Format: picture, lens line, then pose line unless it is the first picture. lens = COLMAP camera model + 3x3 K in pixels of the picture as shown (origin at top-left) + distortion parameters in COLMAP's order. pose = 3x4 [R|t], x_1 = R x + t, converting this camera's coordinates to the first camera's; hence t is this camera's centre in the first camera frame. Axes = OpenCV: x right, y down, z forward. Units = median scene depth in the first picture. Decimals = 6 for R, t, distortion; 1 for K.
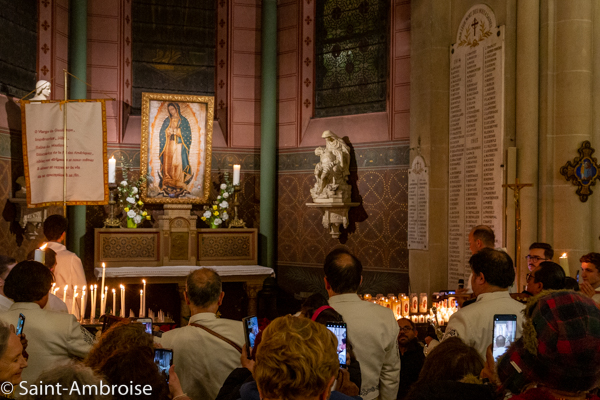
lens RADIAL K [[705.3, 0, 269.3], [0, 705.3, 215.0], [0, 0, 1]] dist [0.001649, 0.006433]
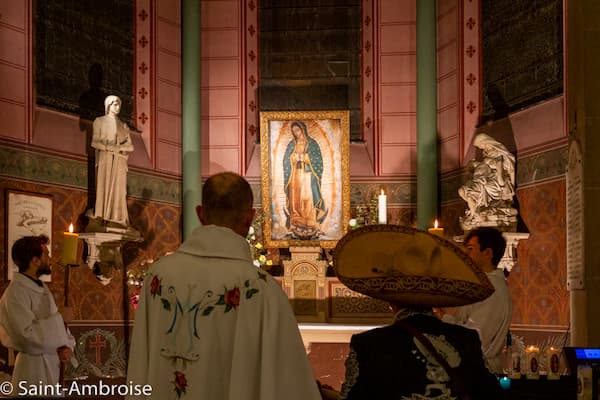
lens RADIAL K [[704.5, 0, 316.1], [0, 704.5, 310.7], [0, 0, 1]] dist [0.005737, -0.076860]
pose [[0.928507, -0.005712, -0.371270, 0.180768], [0.006853, 0.999975, 0.001753, 0.056455], [0.371251, -0.004172, 0.928523, 0.249842]]
